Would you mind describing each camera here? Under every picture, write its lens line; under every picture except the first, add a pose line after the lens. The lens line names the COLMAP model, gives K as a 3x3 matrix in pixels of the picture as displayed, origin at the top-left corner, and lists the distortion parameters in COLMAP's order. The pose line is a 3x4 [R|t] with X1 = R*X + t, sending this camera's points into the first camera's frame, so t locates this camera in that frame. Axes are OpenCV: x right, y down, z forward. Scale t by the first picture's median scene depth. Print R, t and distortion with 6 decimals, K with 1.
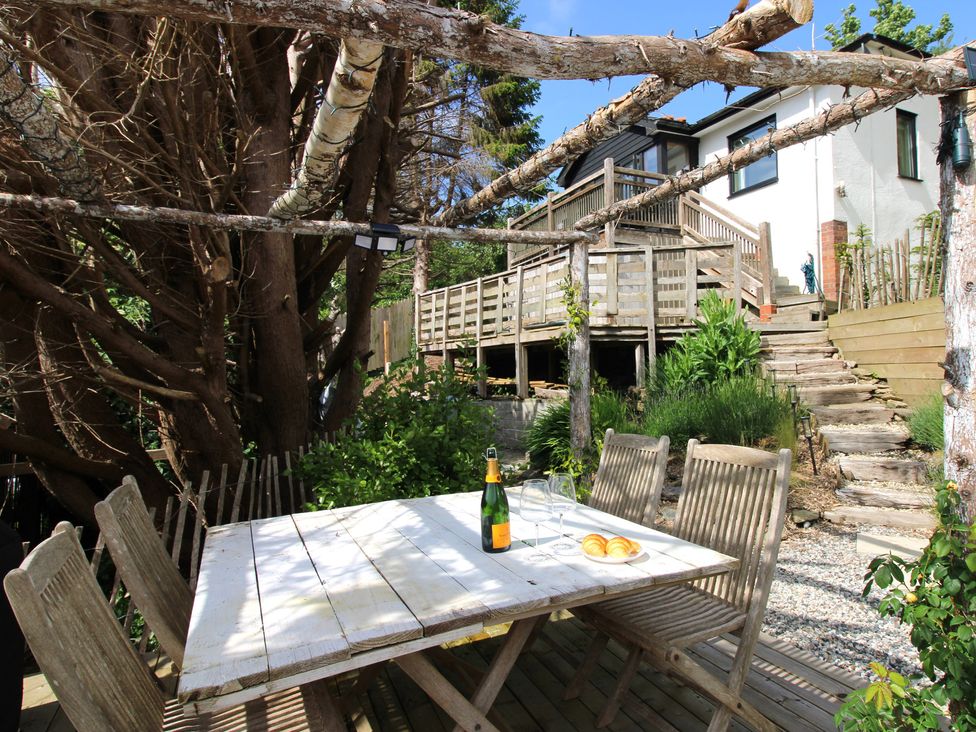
lens RADIAL K [[778.2, 0, 488.6], [0, 778.2, 365.9], [0, 0, 1]] dist [-0.001607, 0.000393]
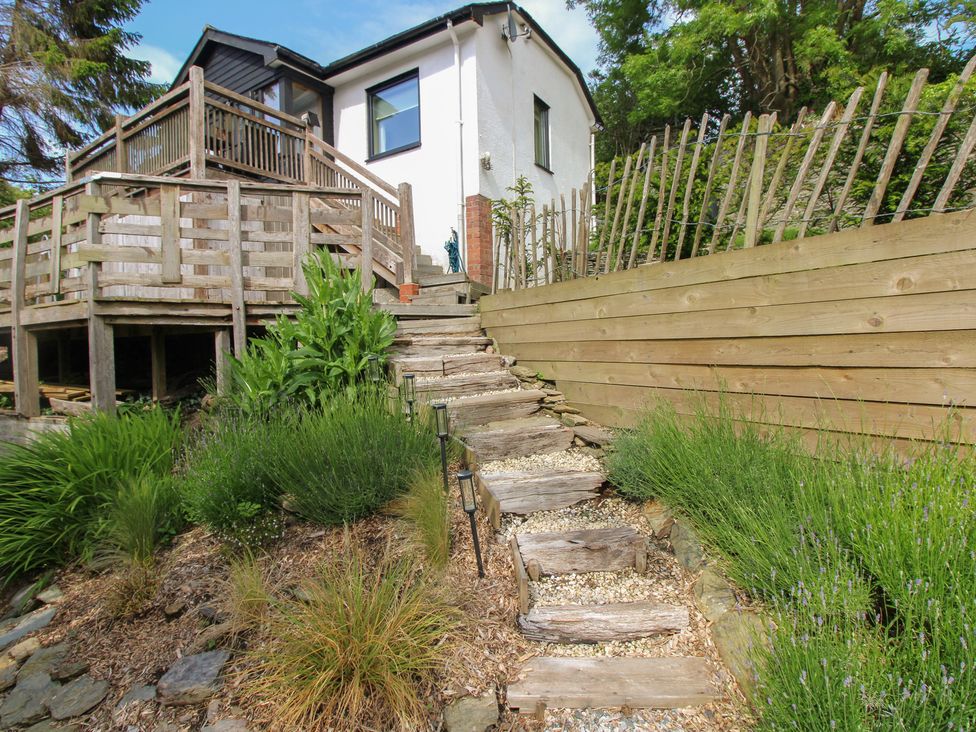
lens RADIAL K [[778.2, 0, 488.3], [0, 778.2, 365.5], [0, 0, 1]] dist [-0.001607, 0.000393]
pose [[0.903828, -0.005729, 0.427859, 0.115938], [-0.002767, 0.999811, 0.019232, -0.011321], [-0.427888, -0.018566, 0.903641, 0.306128]]
